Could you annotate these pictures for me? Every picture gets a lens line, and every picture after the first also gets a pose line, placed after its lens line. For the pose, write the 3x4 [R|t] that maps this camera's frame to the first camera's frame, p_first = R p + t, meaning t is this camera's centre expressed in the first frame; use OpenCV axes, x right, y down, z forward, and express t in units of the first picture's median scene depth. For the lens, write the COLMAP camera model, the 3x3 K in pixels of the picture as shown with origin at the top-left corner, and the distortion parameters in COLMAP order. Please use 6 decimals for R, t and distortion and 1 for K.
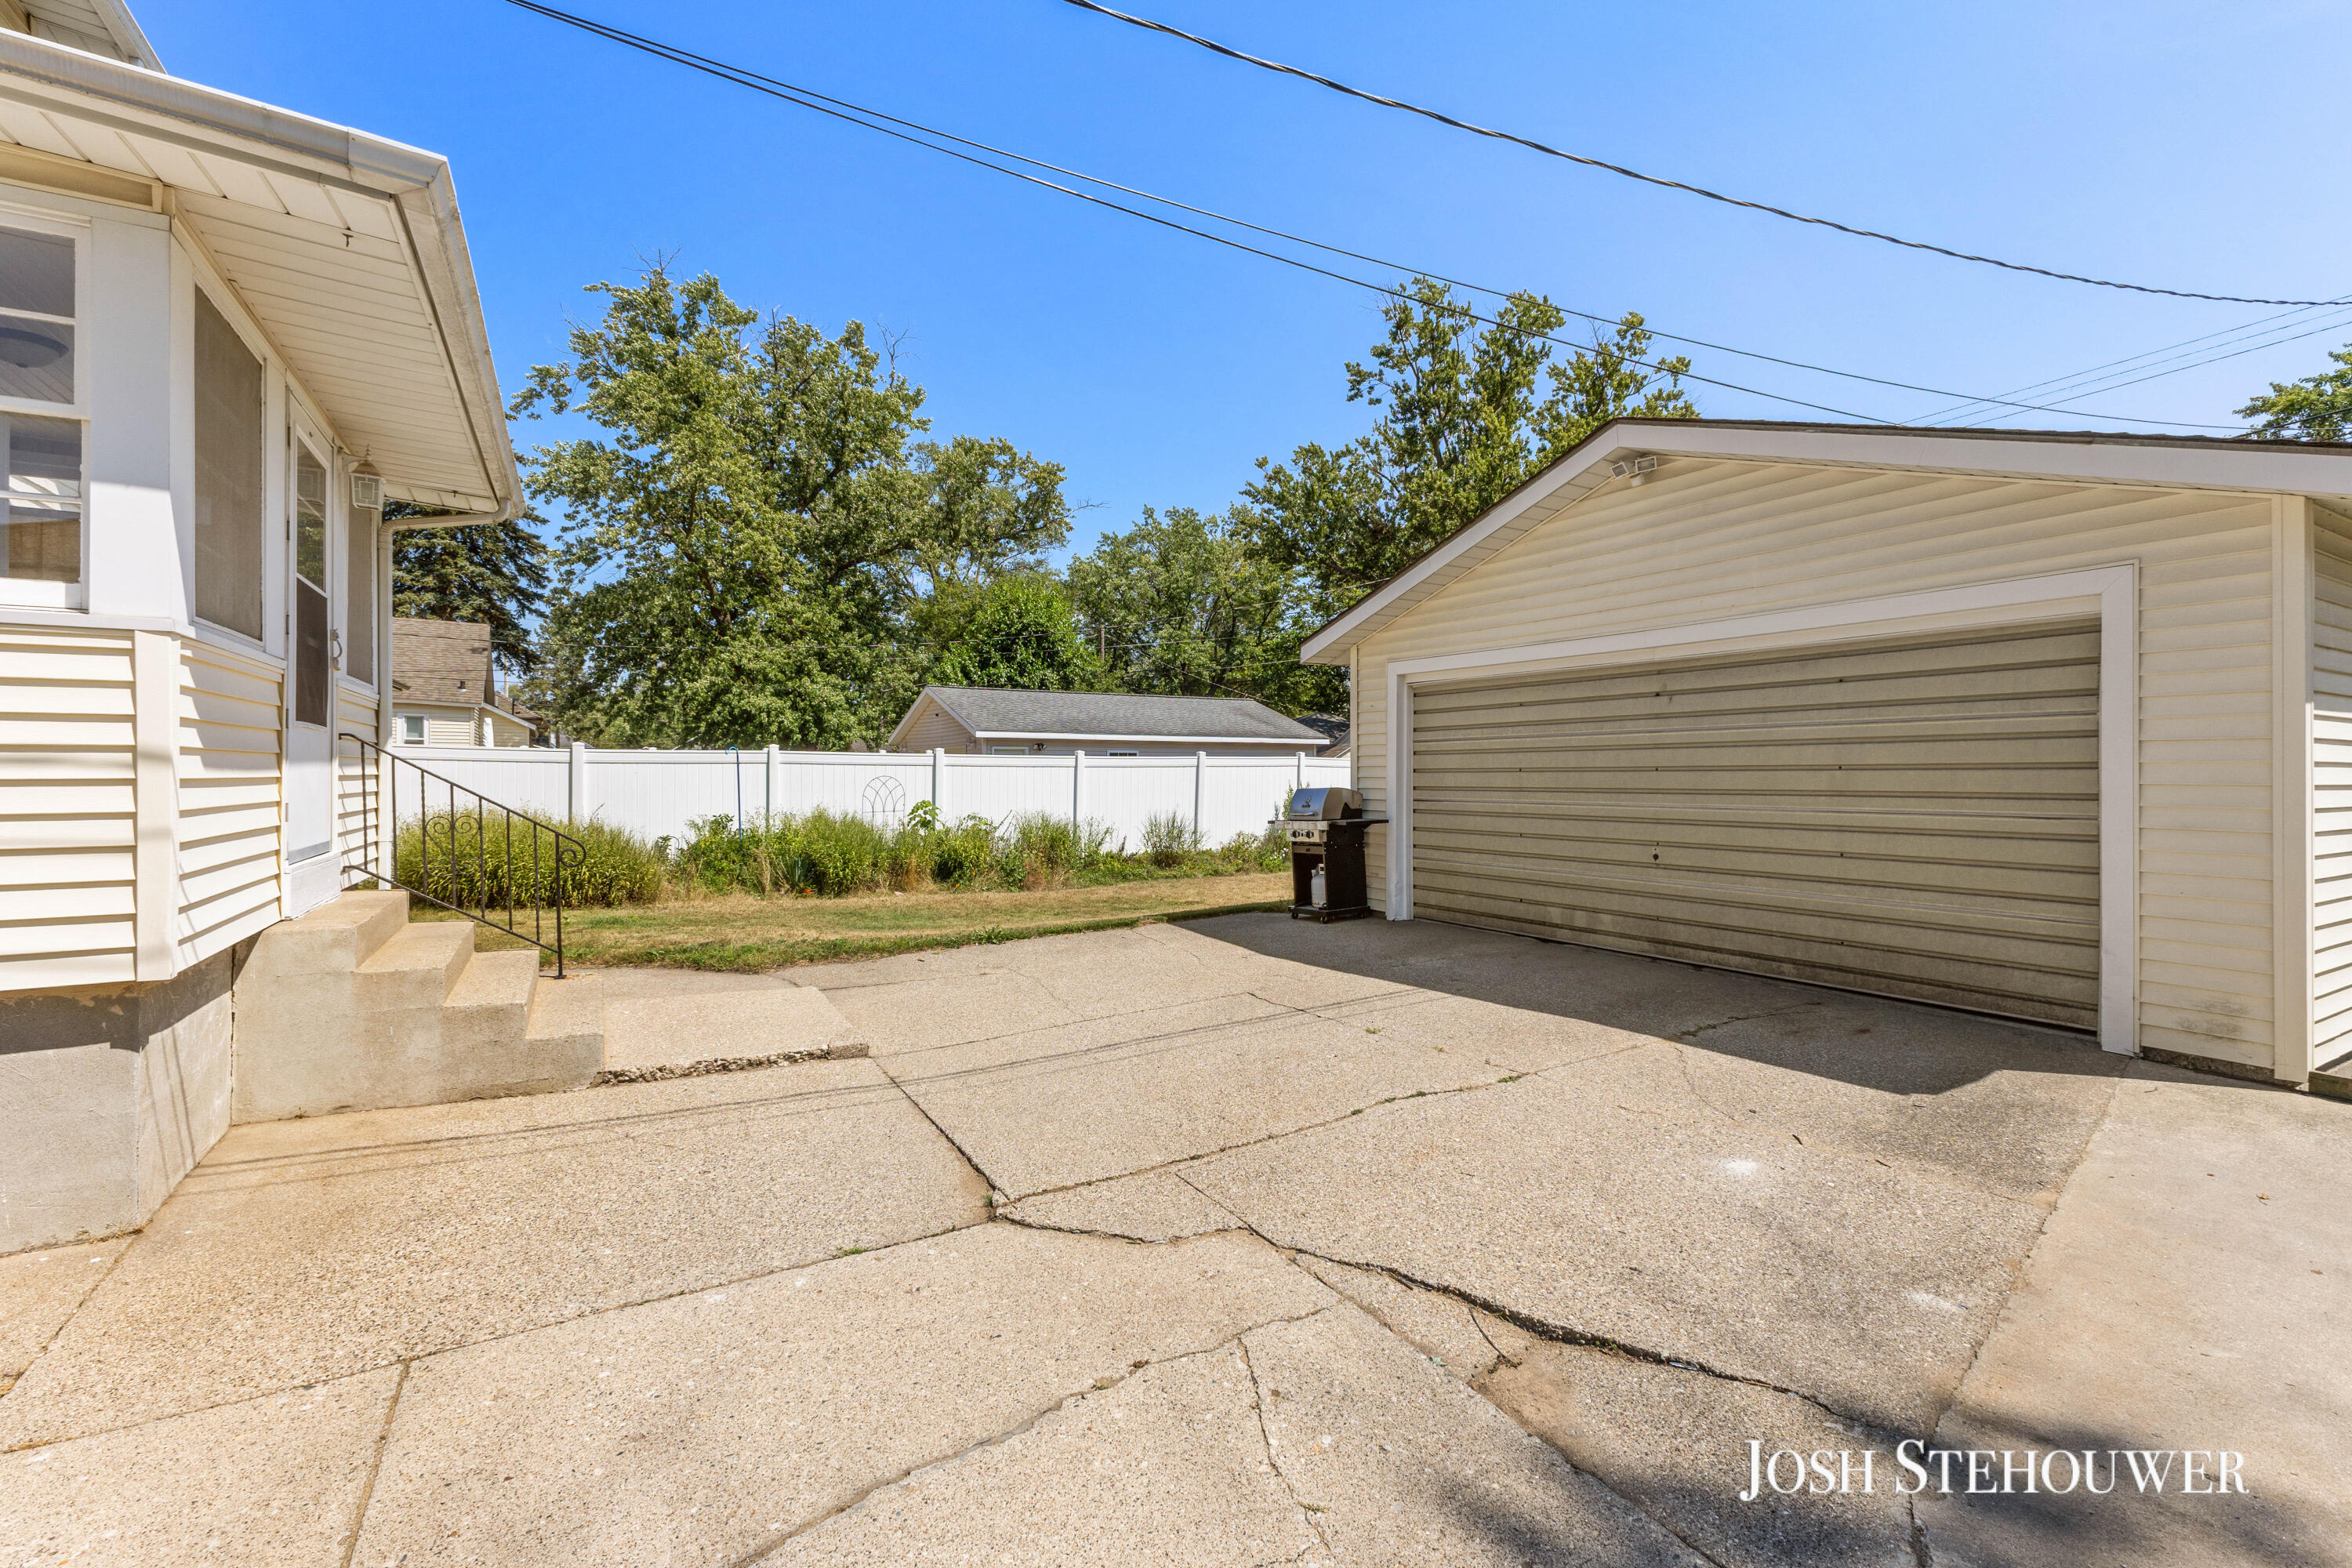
lens RADIAL K [[1027.3, 0, 1174.1], [0, 1027.3, 776.7], [0, 0, 1]] dist [0.000176, 0.000039]
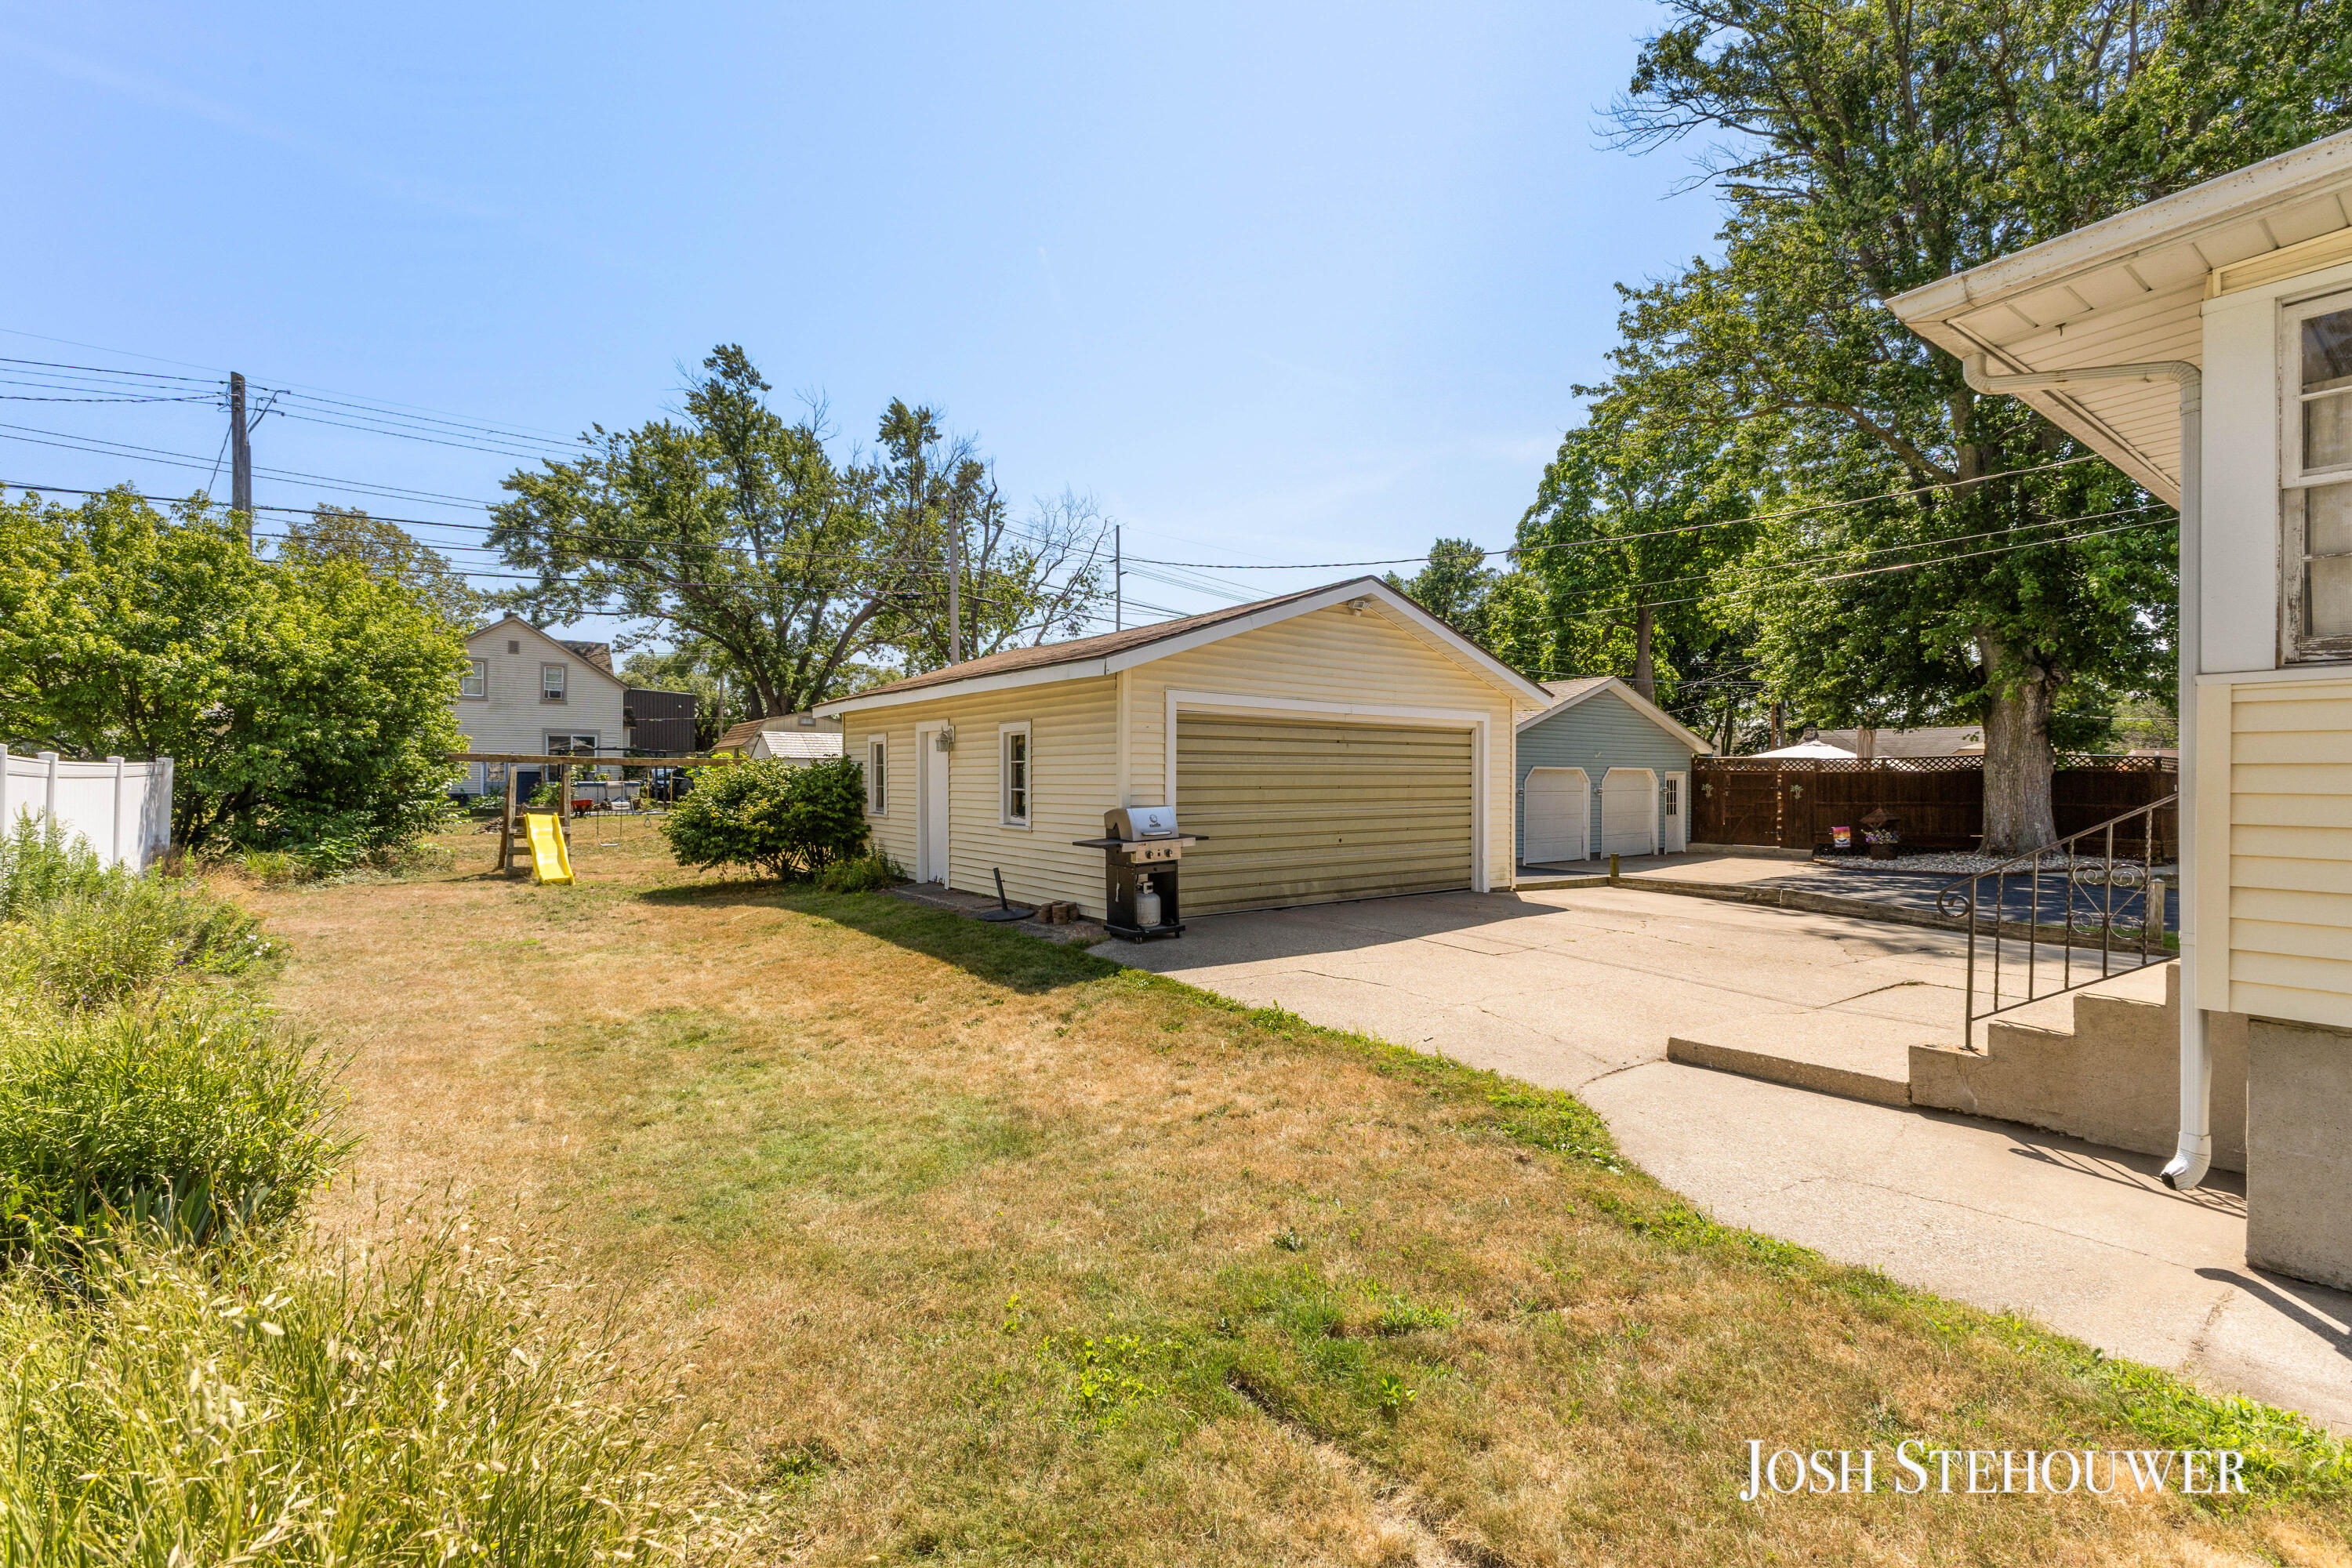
lens RADIAL K [[1027.3, 0, 1174.1], [0, 1027.3, 776.7], [0, 0, 1]] dist [0.000176, 0.000039]
pose [[-0.116723, 0.002439, 0.993161, -1.073221], [0.001939, 0.999996, -0.002228, -0.019639], [-0.993163, 0.001666, -0.116727, 1.375072]]
